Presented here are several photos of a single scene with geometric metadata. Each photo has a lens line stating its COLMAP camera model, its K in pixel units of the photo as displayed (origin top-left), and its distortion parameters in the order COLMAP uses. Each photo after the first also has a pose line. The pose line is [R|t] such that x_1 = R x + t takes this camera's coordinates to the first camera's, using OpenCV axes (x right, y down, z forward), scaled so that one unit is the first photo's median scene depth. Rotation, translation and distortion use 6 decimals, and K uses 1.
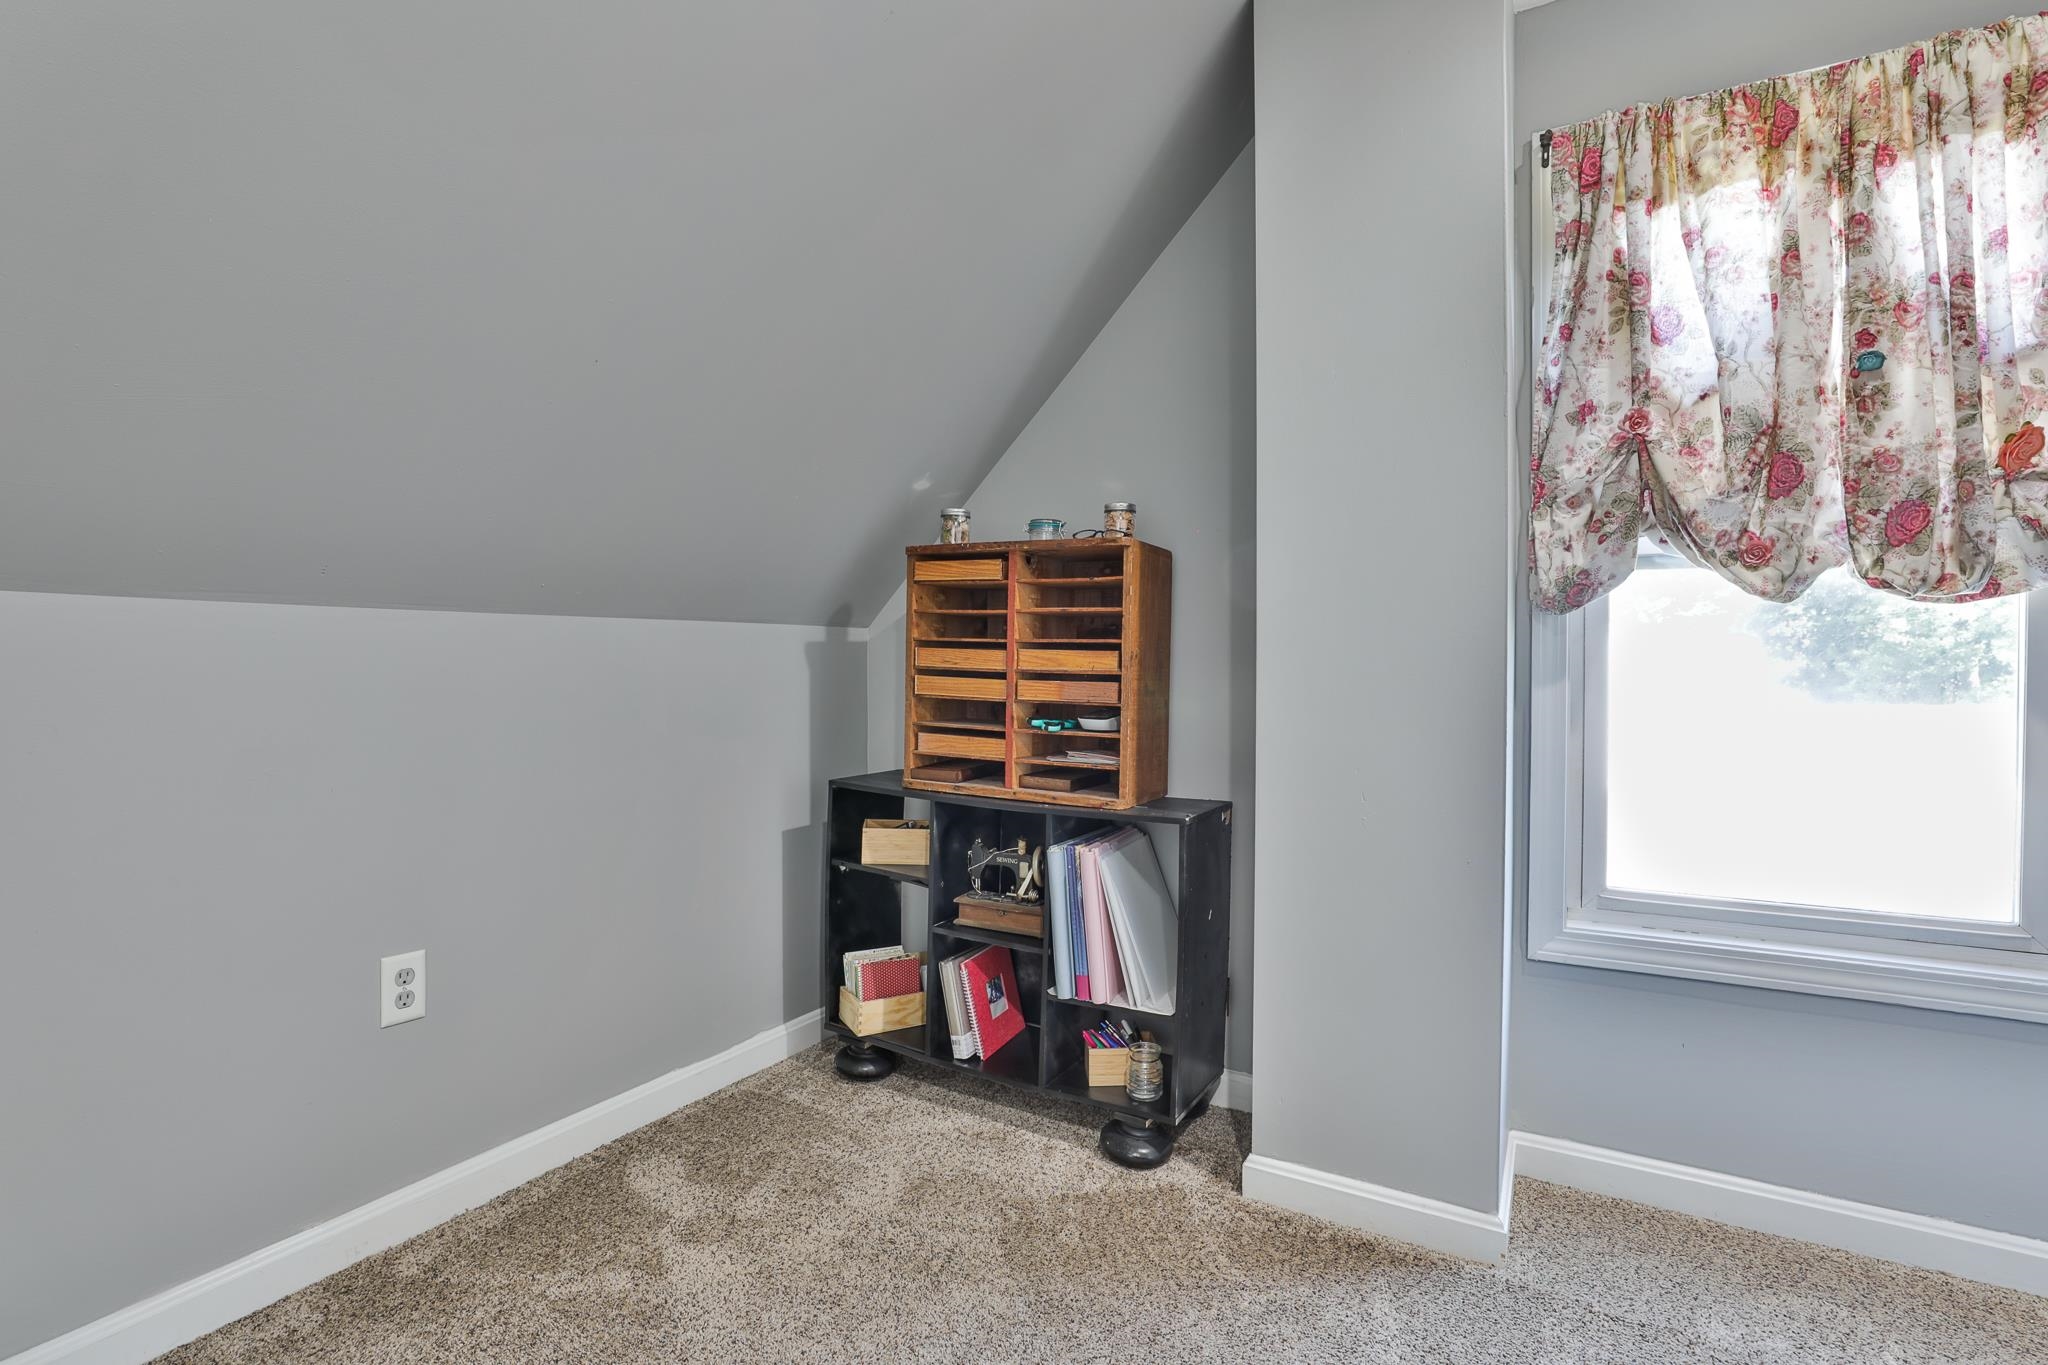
lens RADIAL K [[1450.0, 0, 1024.0], [0, 1450.0, 682.5], [0, 0, 1]] dist [-0.049781, 0.000798]
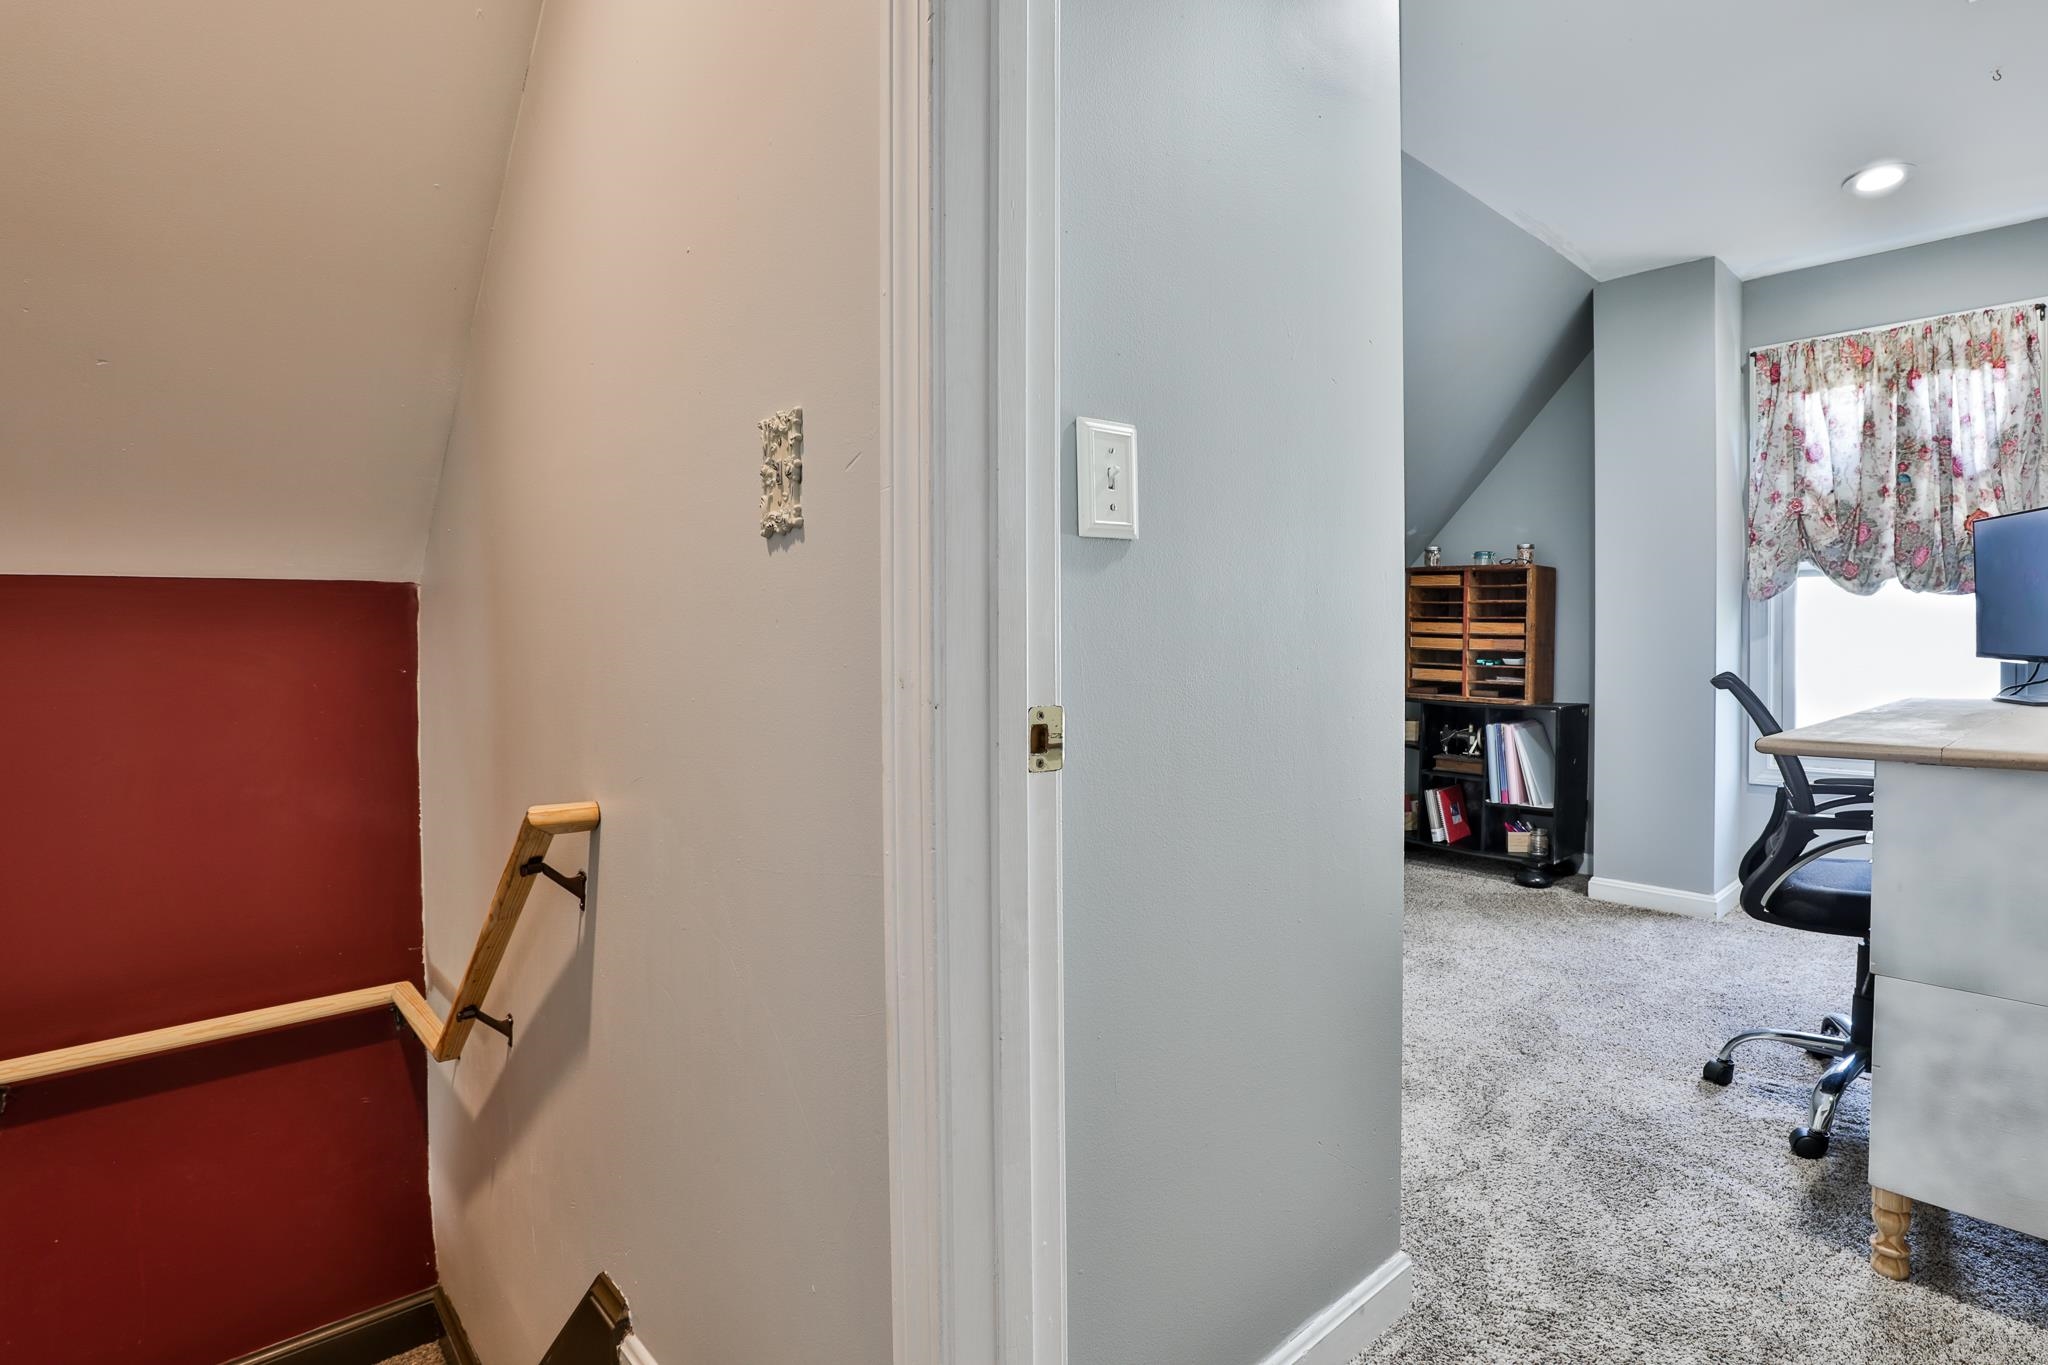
lens RADIAL K [[1450.0, 0, 1024.0], [0, 1450.0, 682.5], [0, 0, 1]] dist [-0.049781, 0.000798]
pose [[0.960649, -0.000934, -0.277765, -0.044486], [0.007278, 0.999736, 0.021811, 0.011371], [0.277671, -0.022975, 0.960401, -1.098756]]
